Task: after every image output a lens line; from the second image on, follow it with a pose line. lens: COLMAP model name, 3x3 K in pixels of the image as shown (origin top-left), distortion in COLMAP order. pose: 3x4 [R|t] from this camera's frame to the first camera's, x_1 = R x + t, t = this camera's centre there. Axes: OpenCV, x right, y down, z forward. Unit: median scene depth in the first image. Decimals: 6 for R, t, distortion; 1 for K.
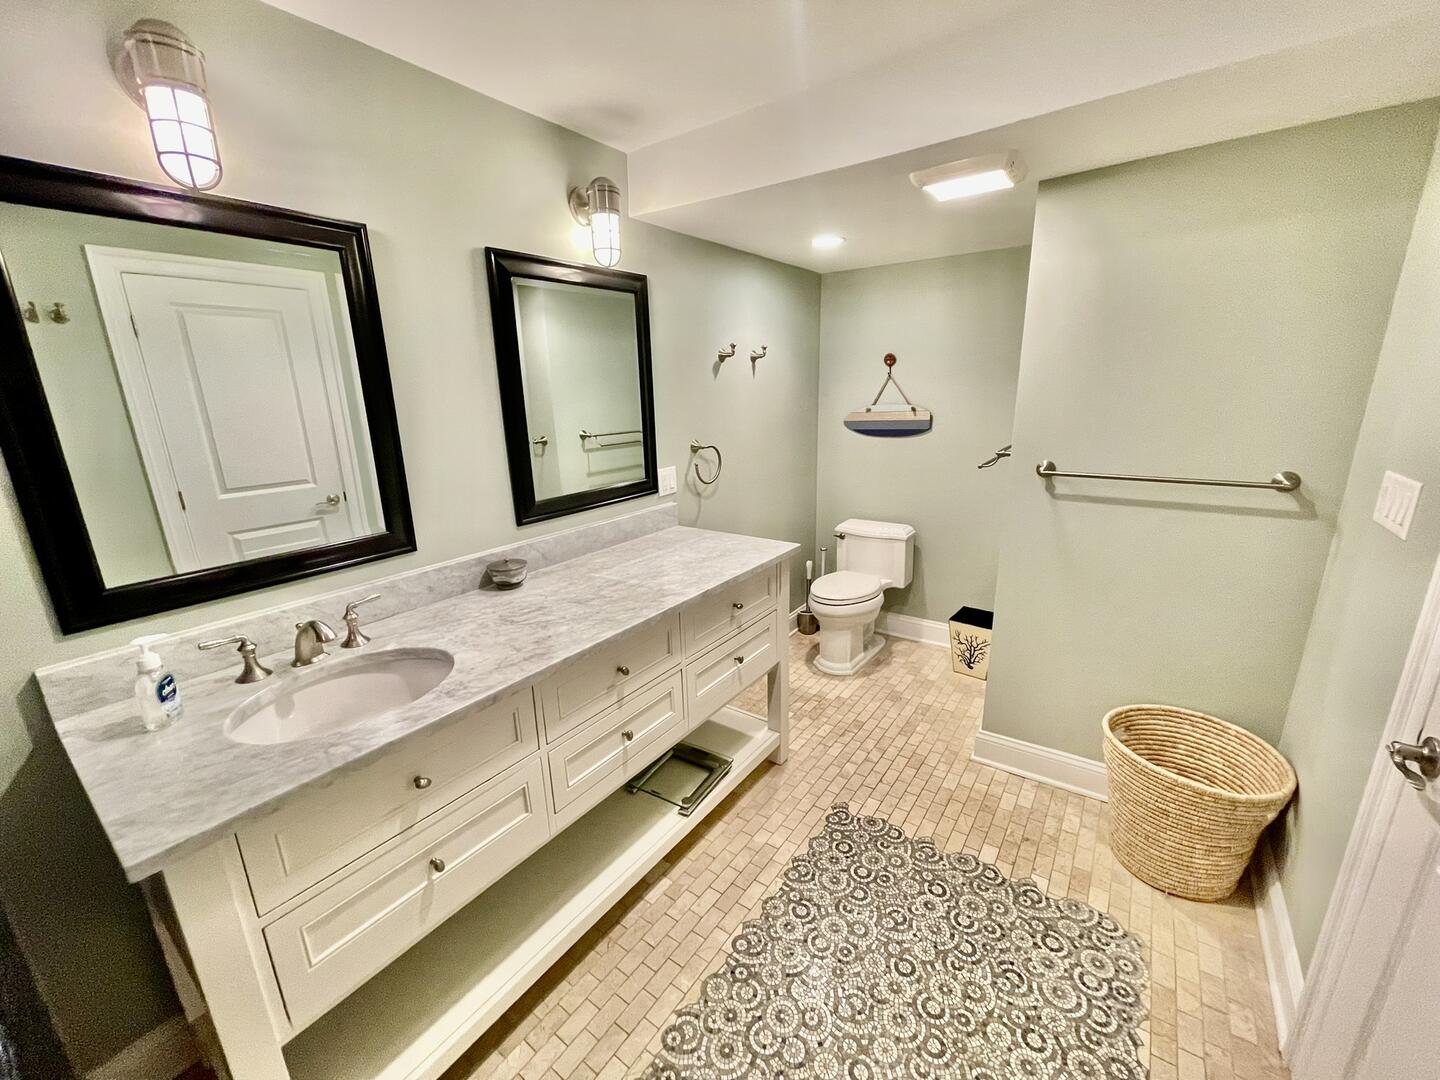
lens RADIAL K [[579.4, 0, 720.8], [0, 579.4, 539.4], [0, 0, 1]] dist [-0.003228, 0.000008]
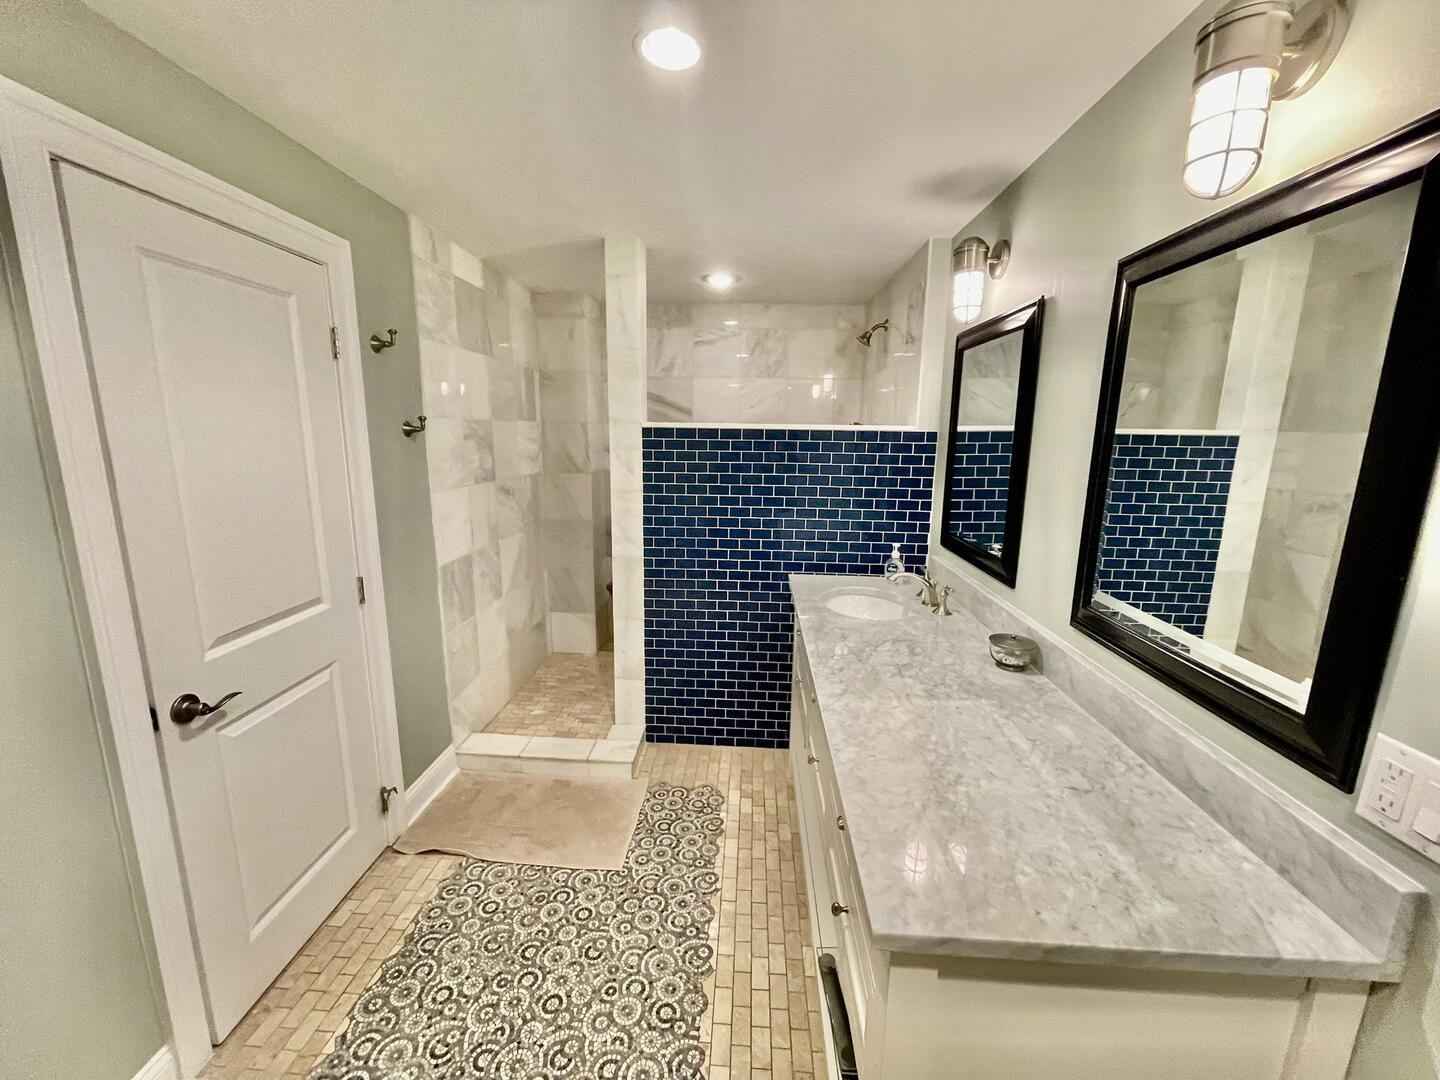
lens RADIAL K [[579.4, 0, 719.9], [0, 579.4, 542.0], [0, 0, 1]] dist [-0.003228, 0.000008]
pose [[-0.841584, 0.115999, -0.527523, 0.478155], [-0.132336, 0.902615, 0.409602, -0.420335], [0.523664, 0.414525, -0.744275, 1.467437]]
